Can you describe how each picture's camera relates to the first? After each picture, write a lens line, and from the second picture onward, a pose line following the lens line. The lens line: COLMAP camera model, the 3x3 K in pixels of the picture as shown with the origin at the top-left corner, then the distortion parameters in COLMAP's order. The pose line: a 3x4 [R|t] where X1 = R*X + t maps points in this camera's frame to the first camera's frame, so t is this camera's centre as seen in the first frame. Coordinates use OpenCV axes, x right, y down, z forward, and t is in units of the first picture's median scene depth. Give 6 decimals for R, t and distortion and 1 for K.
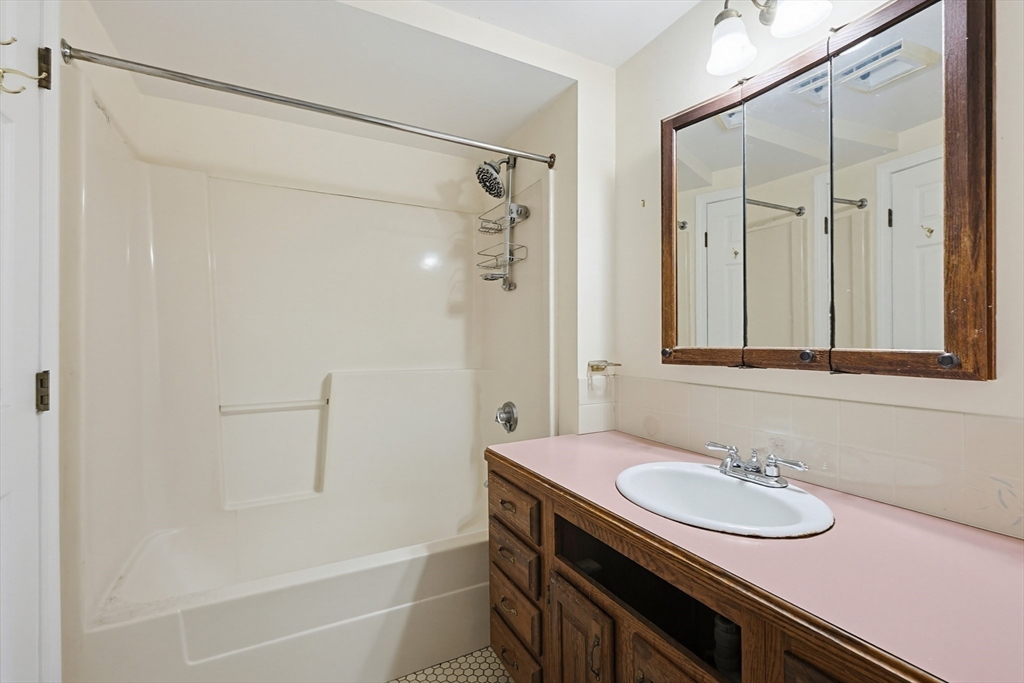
lens RADIAL K [[442.3, 0, 510.6], [0, 442.3, 340.3], [0, 0, 1]] dist [0.000915, -0.000879]
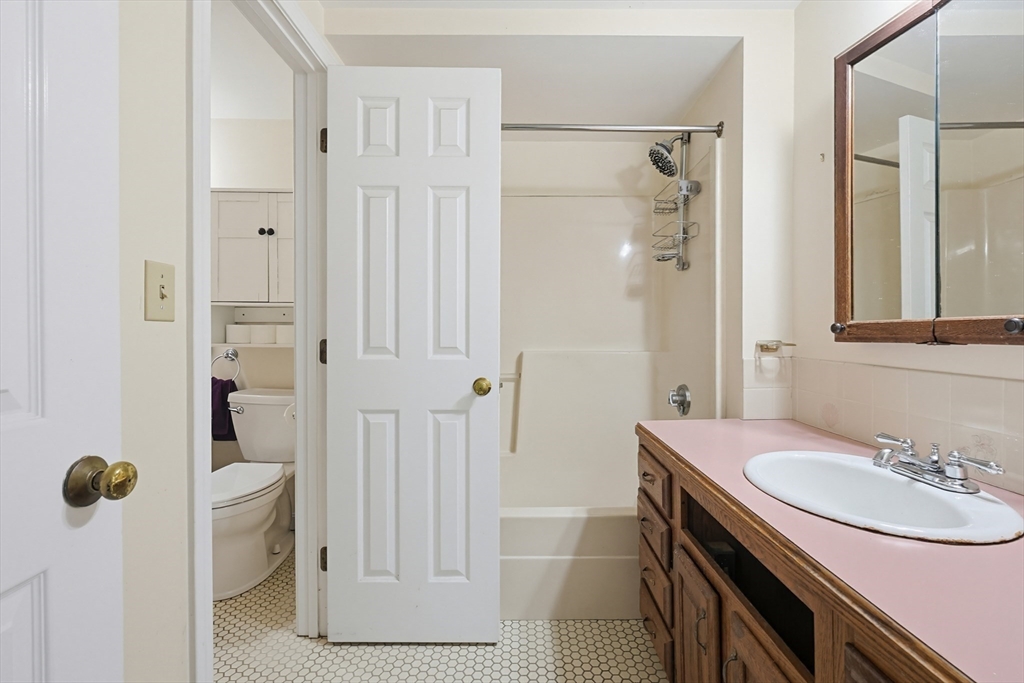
lens RADIAL K [[442.3, 0, 520.5], [0, 442.3, 333.0], [0, 0, 1]] dist [0.000915, -0.000879]
pose [[0.885045, 0.001772, -0.465503, 0.207712], [0.000104, 0.999992, 0.004005, 0.033757], [0.465506, -0.003592, 0.885037, -0.045467]]
